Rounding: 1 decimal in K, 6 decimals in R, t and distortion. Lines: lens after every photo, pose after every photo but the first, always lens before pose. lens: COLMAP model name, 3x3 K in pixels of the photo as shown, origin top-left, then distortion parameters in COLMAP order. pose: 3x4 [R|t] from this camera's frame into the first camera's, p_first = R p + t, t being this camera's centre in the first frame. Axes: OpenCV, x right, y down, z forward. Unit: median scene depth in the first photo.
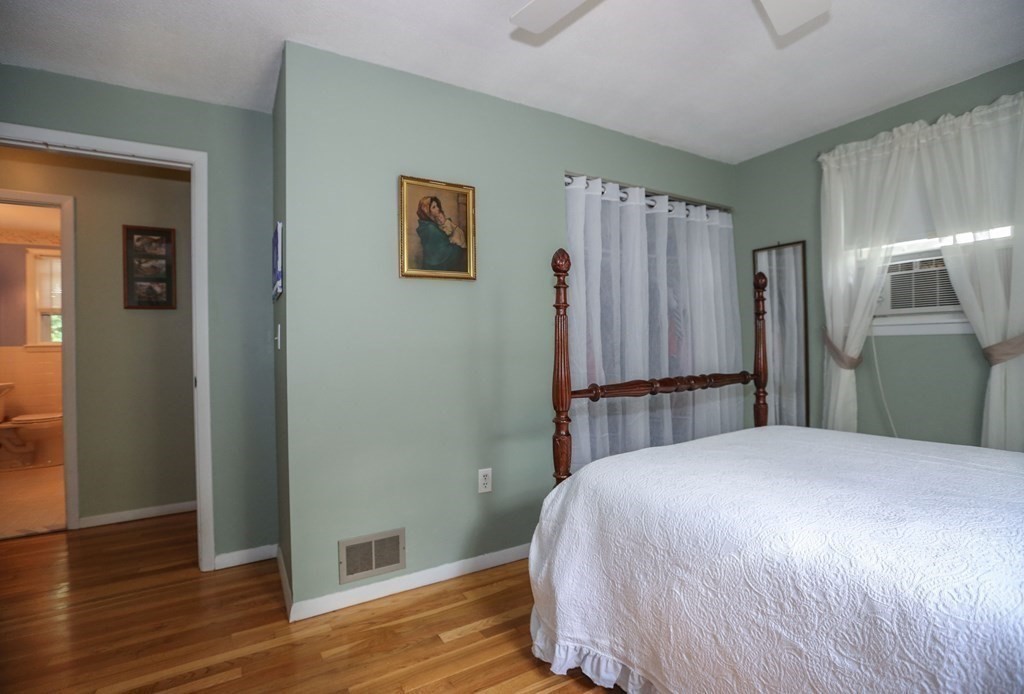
lens RADIAL K [[462.9, 0, 512.0], [0, 462.9, 347.0], [0, 0, 1]] dist [-0.018758, 0.000242]
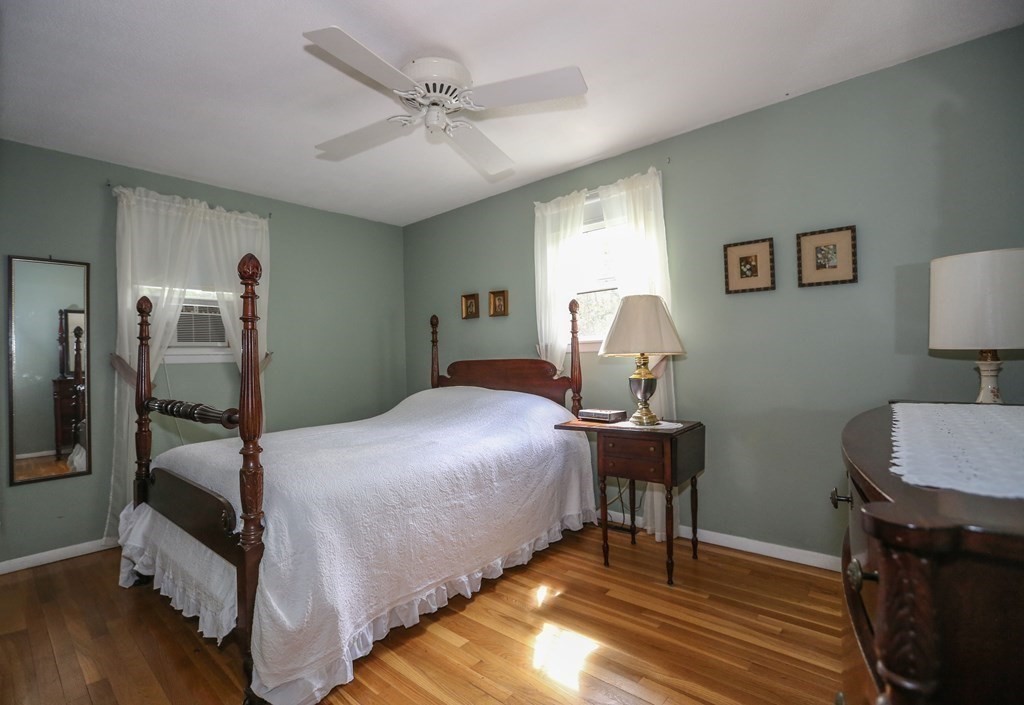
lens RADIAL K [[473.5, 0, 487.8], [0, 473.5, 351.6], [0, 0, 1]] dist [-0.045822, 0.000363]
pose [[-0.271181, 0.041808, 0.961620, -0.723153], [0.032257, 0.998890, -0.034332, 0.015133], [-0.961988, 0.021709, -0.272228, 0.688104]]
